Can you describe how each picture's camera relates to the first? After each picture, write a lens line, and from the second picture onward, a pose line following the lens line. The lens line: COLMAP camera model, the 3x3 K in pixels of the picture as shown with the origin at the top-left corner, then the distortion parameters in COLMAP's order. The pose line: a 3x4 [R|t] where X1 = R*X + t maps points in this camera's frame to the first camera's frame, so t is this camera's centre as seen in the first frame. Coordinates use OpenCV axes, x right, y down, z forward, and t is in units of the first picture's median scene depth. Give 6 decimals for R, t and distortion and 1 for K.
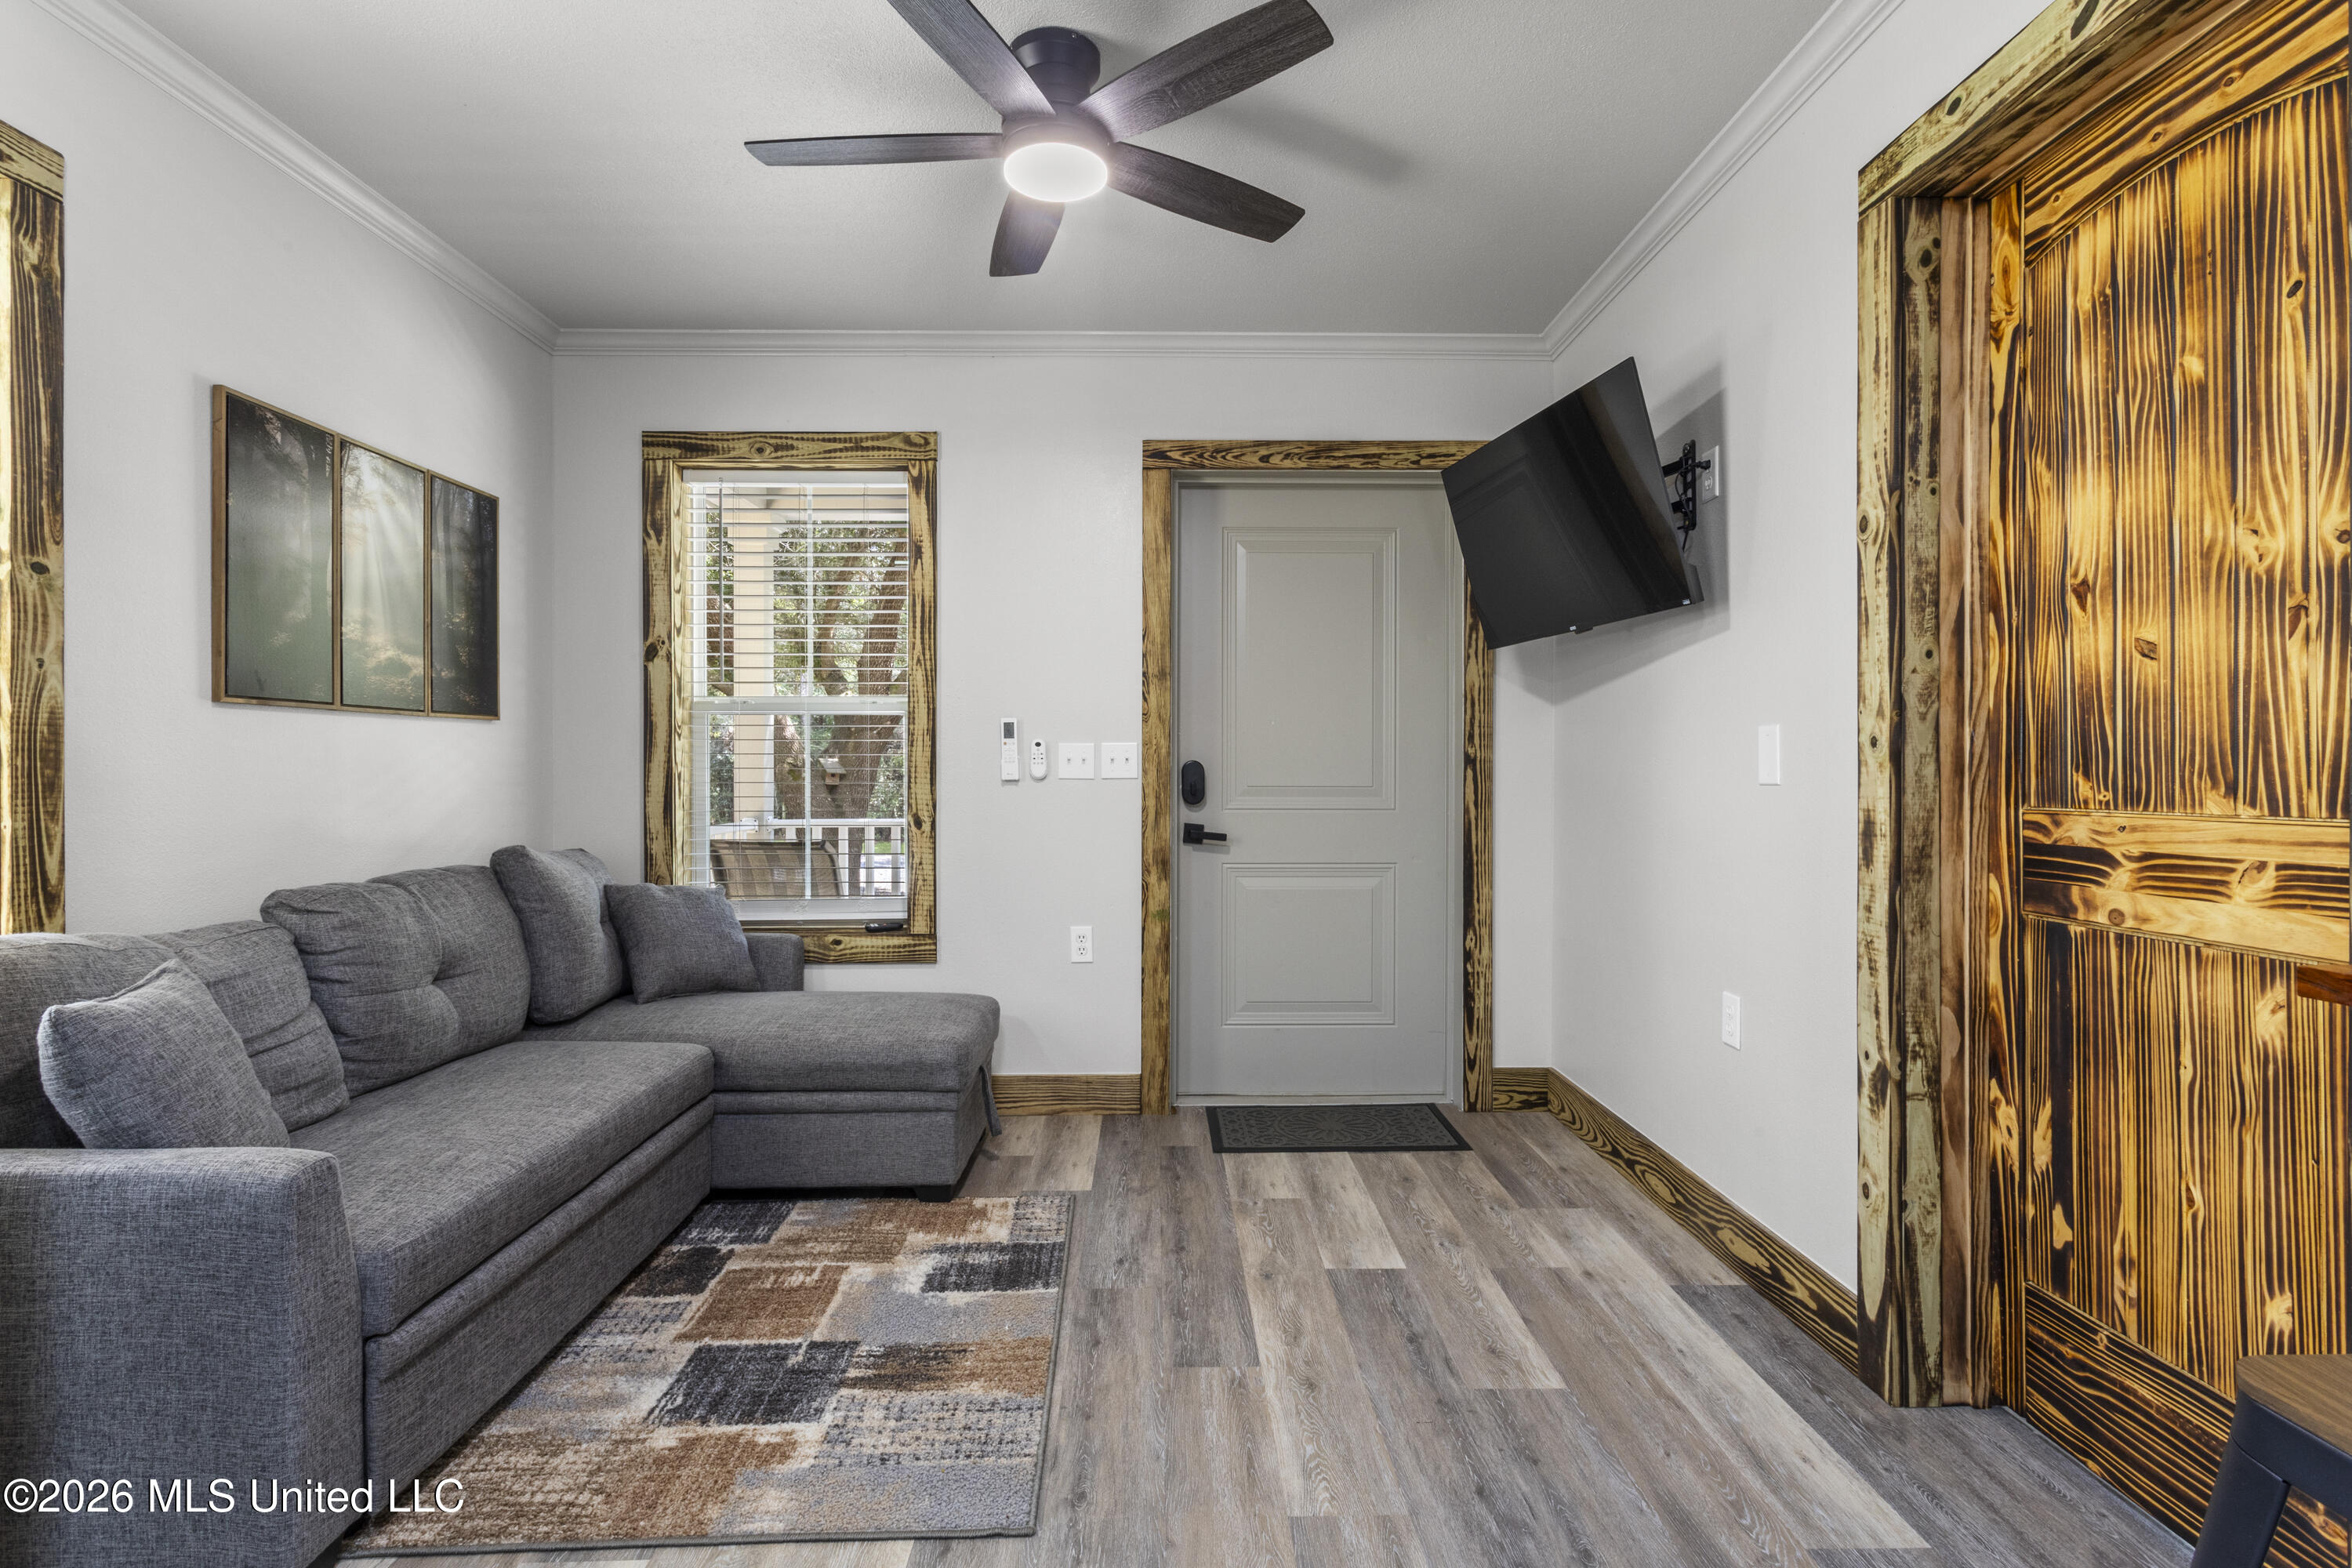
lens RADIAL K [[1117.1, 0, 1187.7], [0, 1117.1, 772.9], [0, 0, 1]] dist [0.002327, 0.003499]
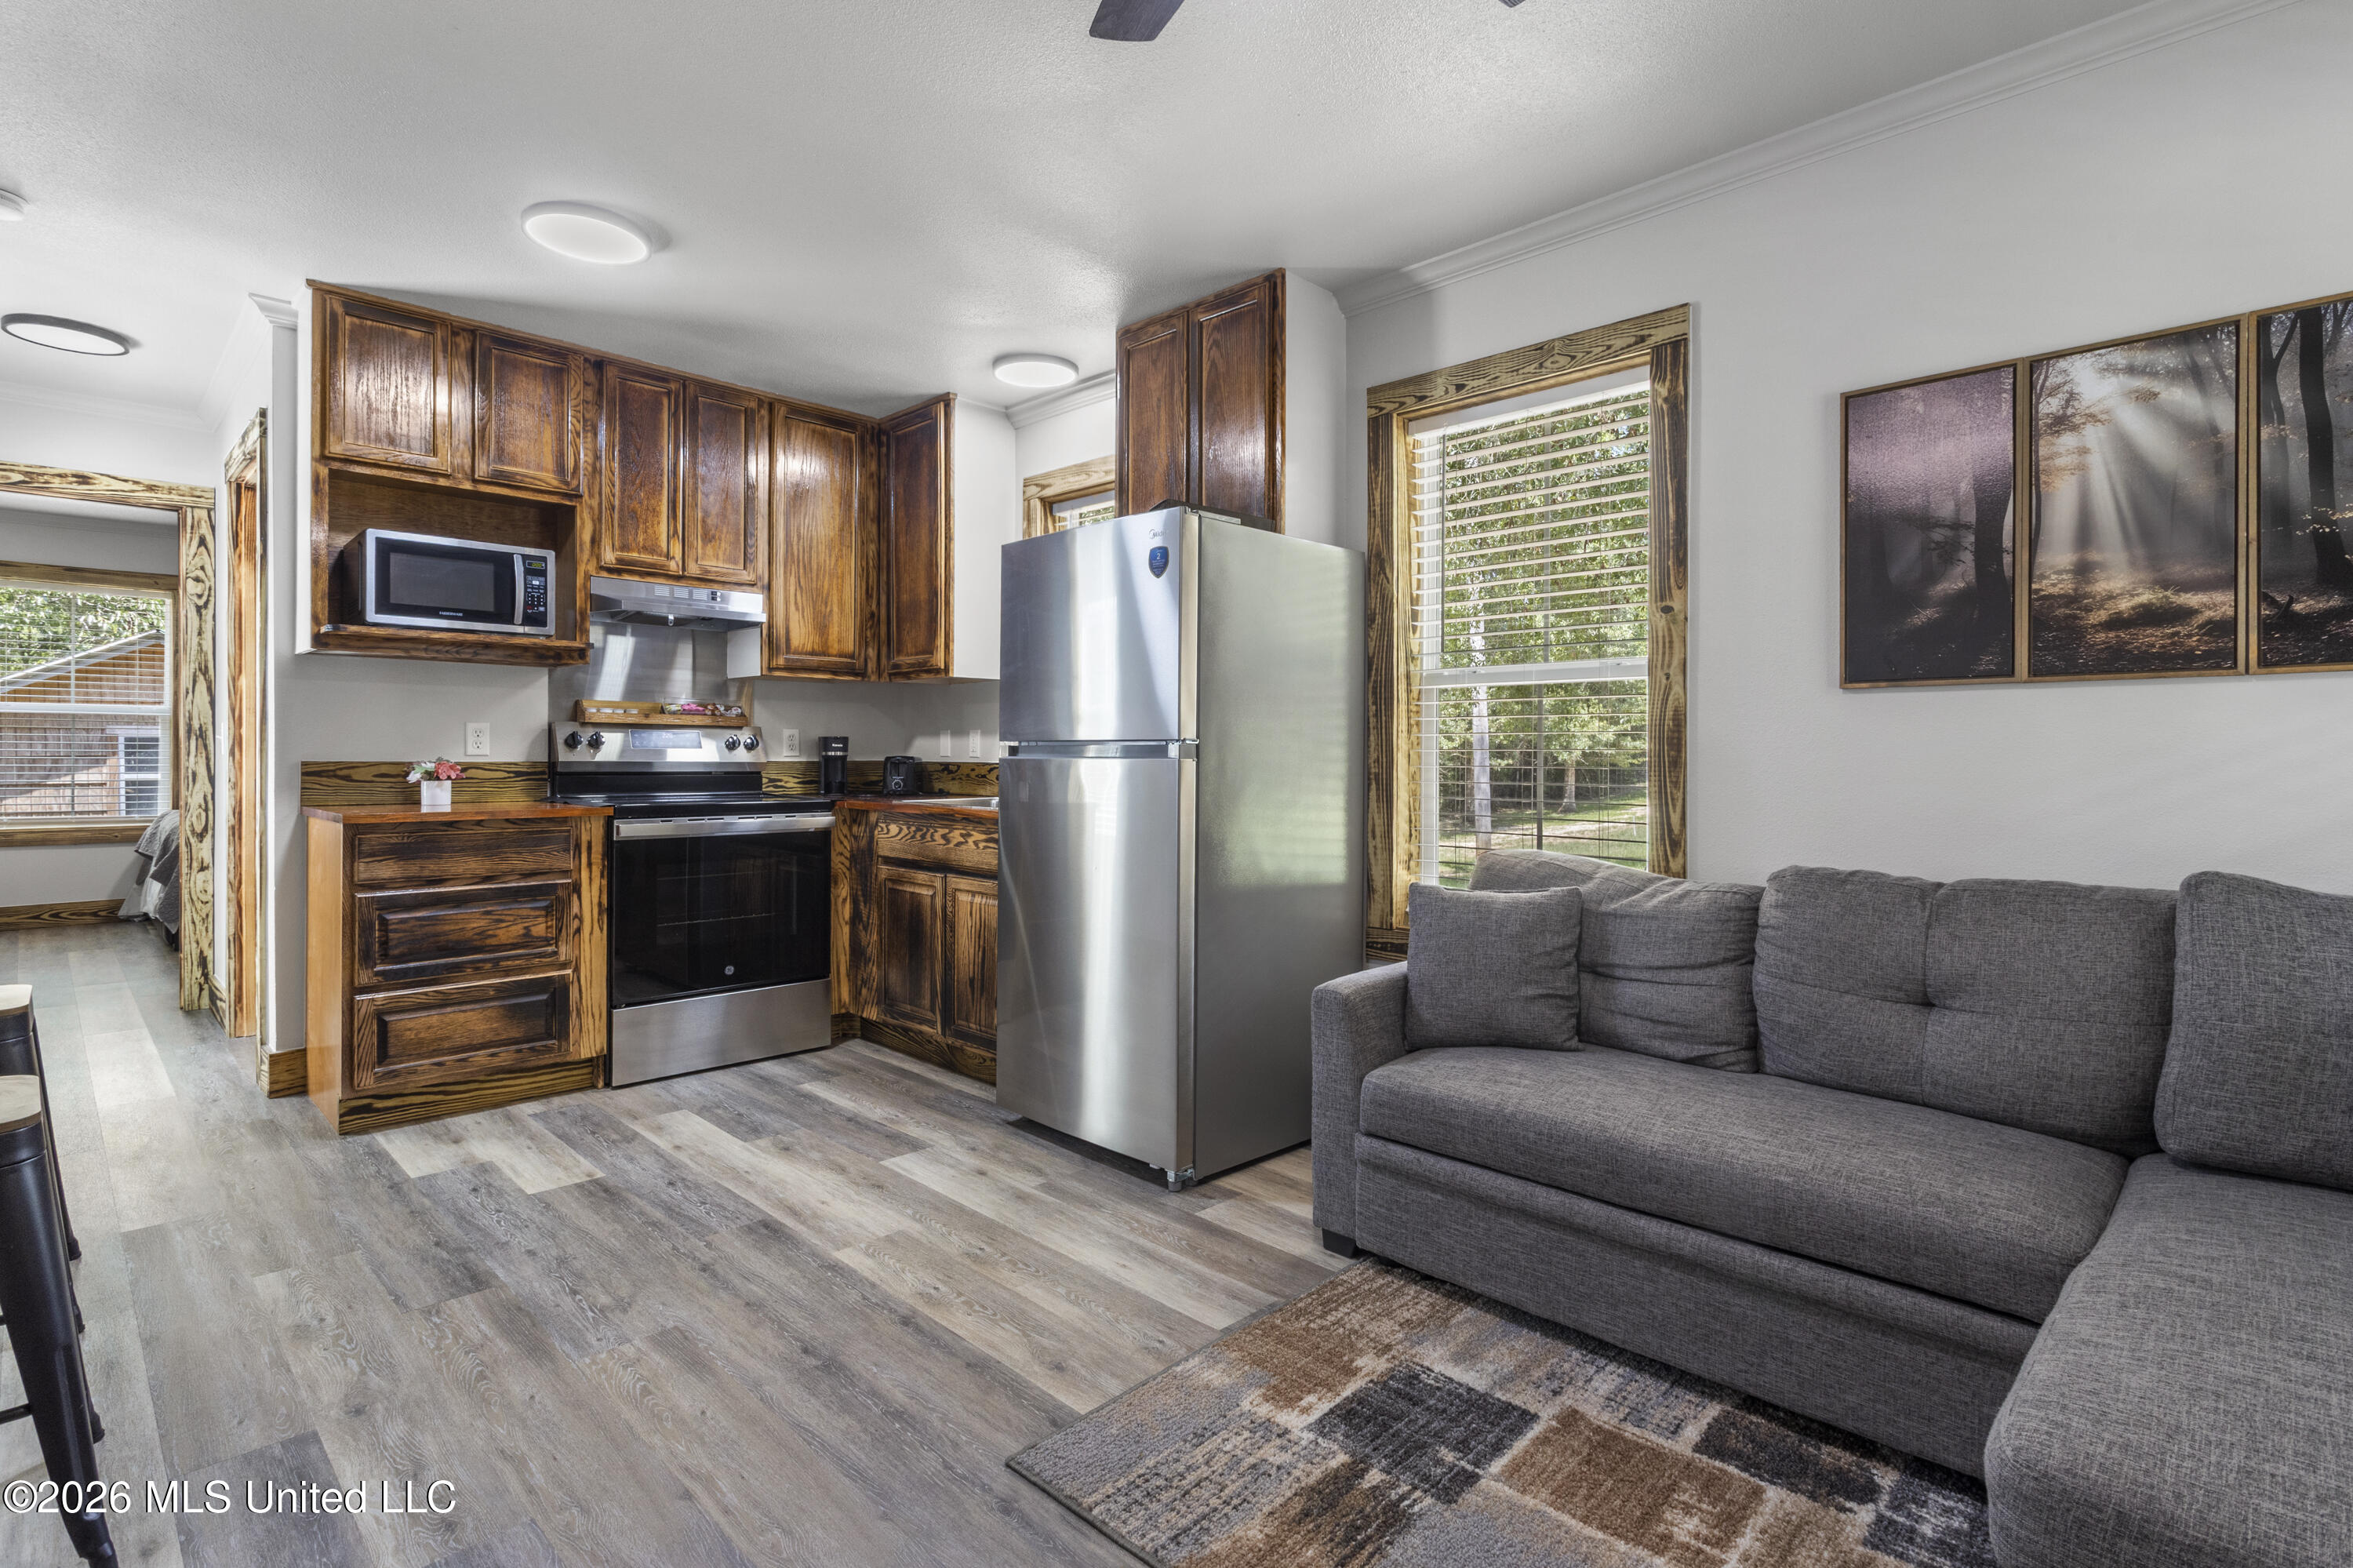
lens RADIAL K [[1158.0, 0, 1171.2], [0, 1158.0, 750.9], [0, 0, 1]] dist [0.011934, 0.000120]
pose [[-0.724829, -0.001254, -0.688928, 0.318877], [-0.005343, 0.999978, 0.003802, -0.004134], [0.688908, 0.006437, -0.724820, 1.183054]]
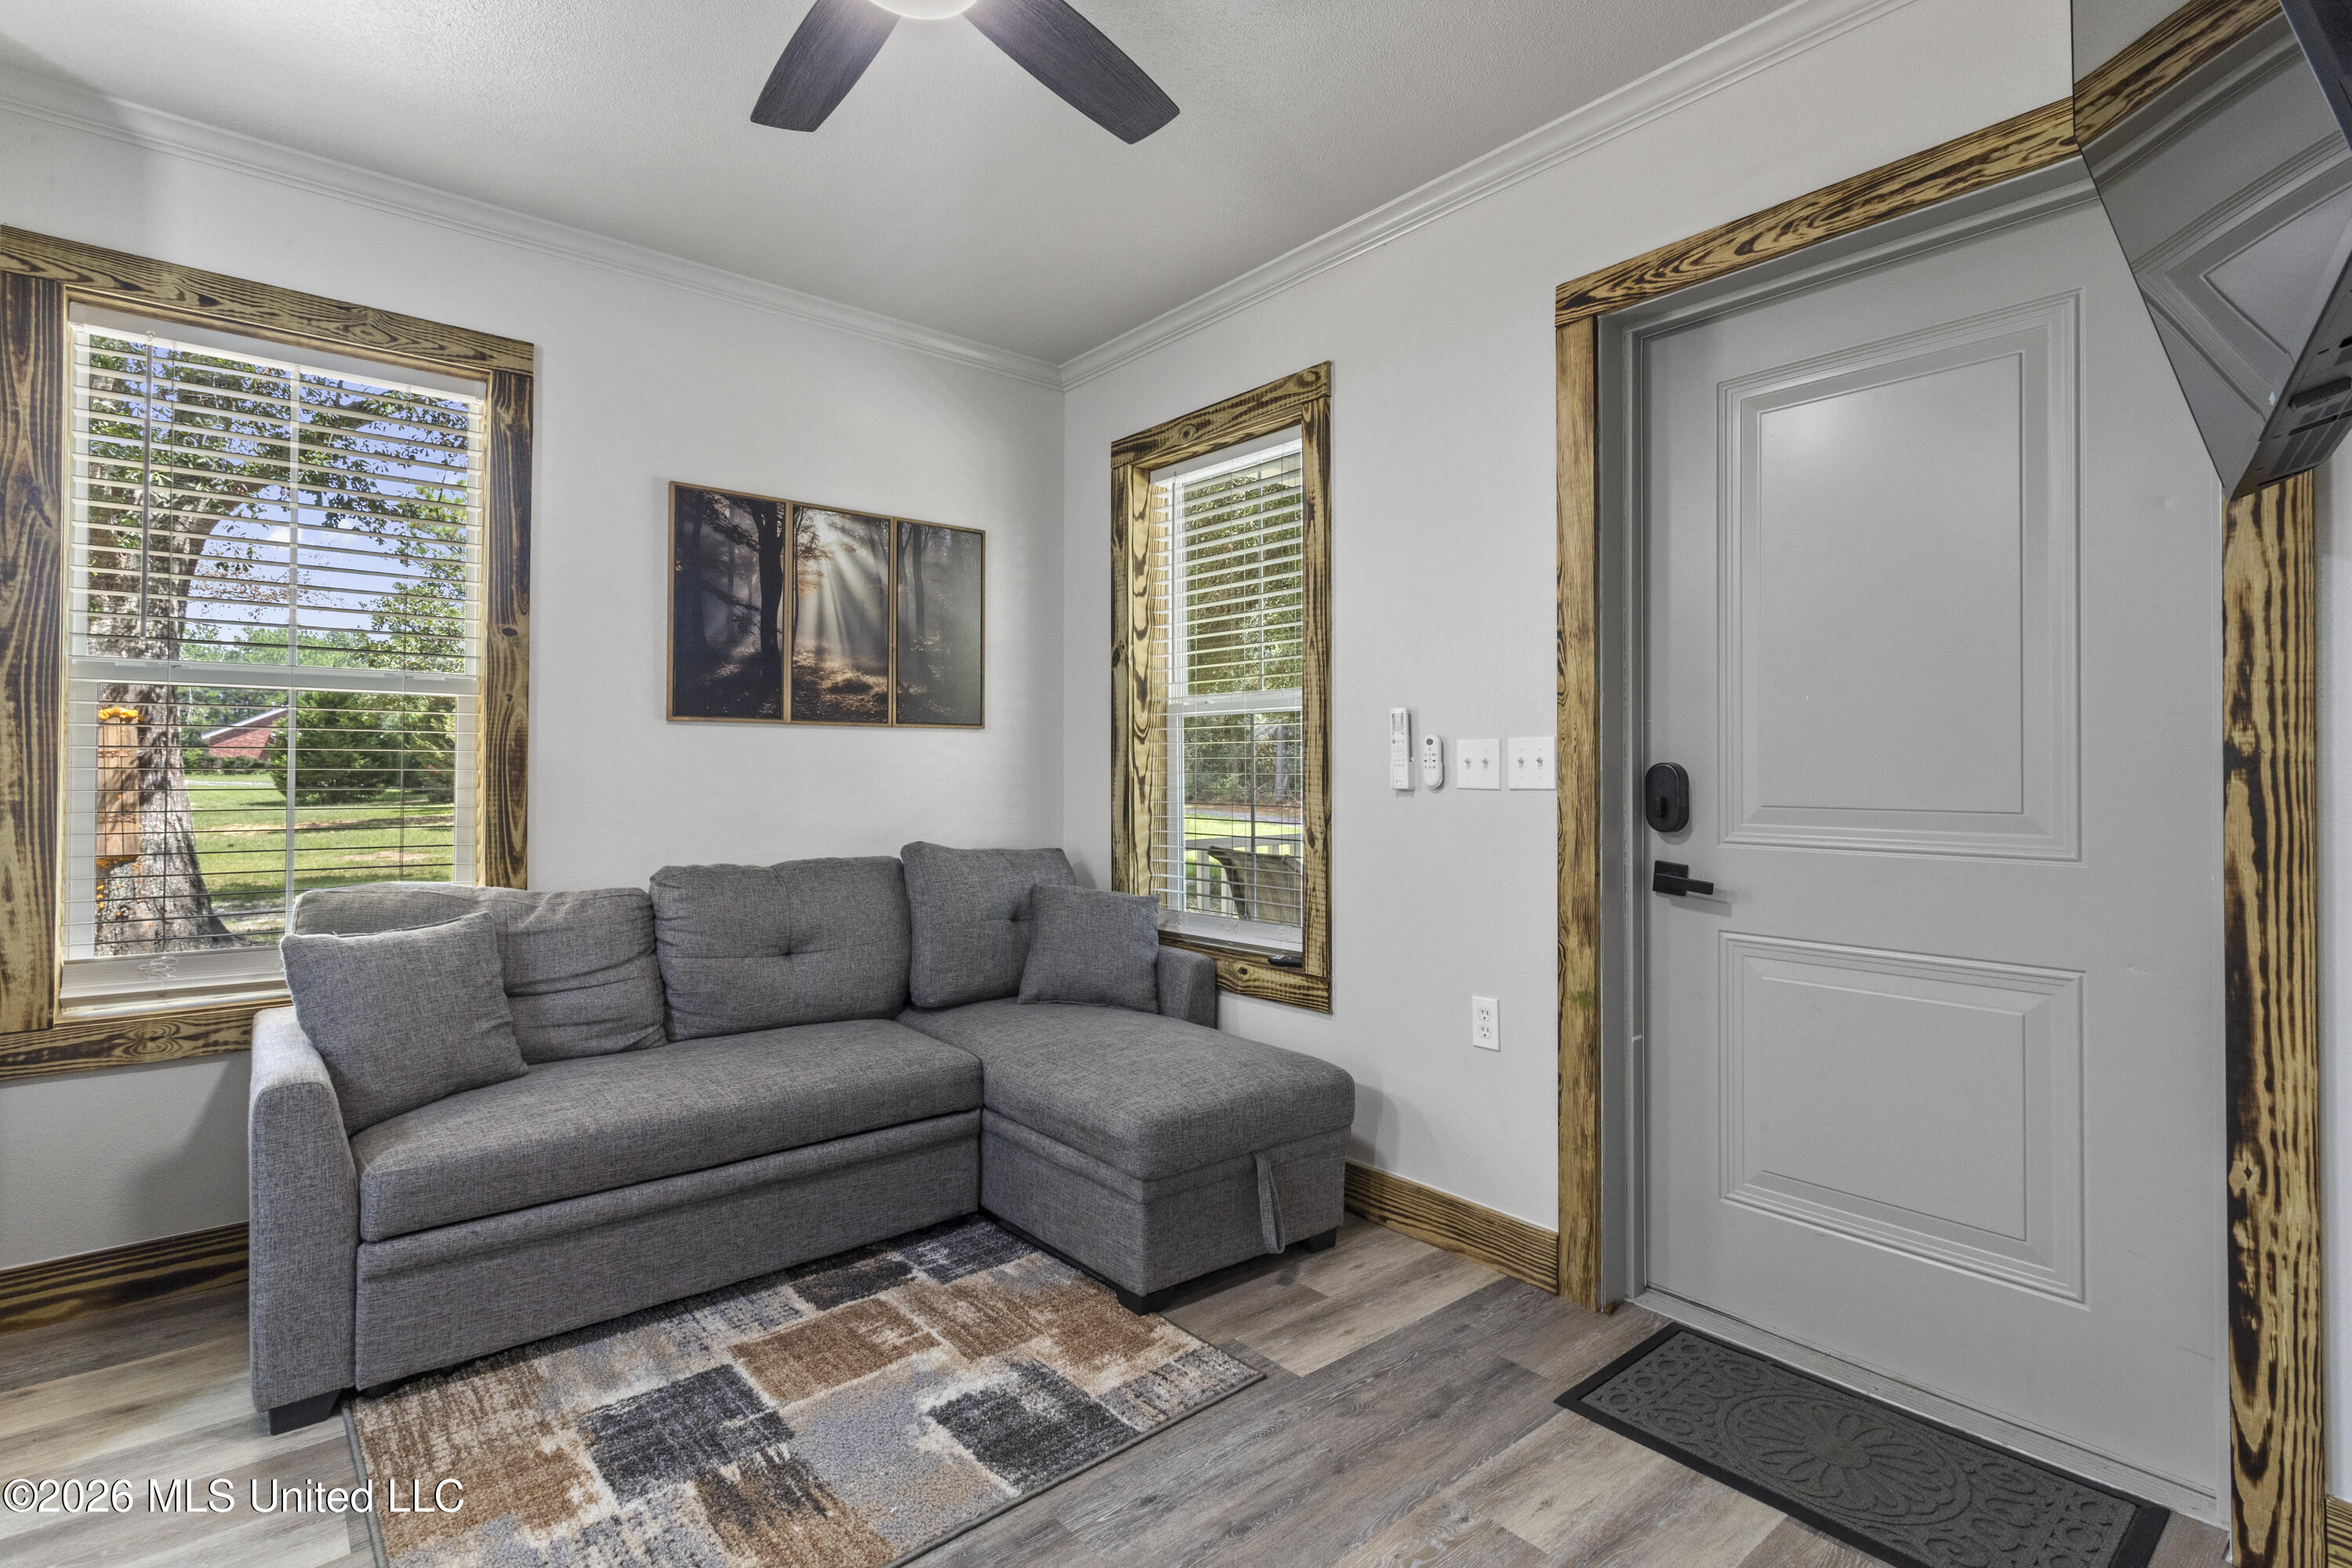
lens RADIAL K [[1117.1, 0, 1185.5], [0, 1117.1, 759.6], [0, 0, 1]] dist [0.002327, 0.003499]
pose [[0.627494, -0.006538, -0.778594, 0.468911], [-0.007303, 0.999871, -0.014281, -0.002622], [0.778587, 0.014647, 0.627365, 0.562857]]
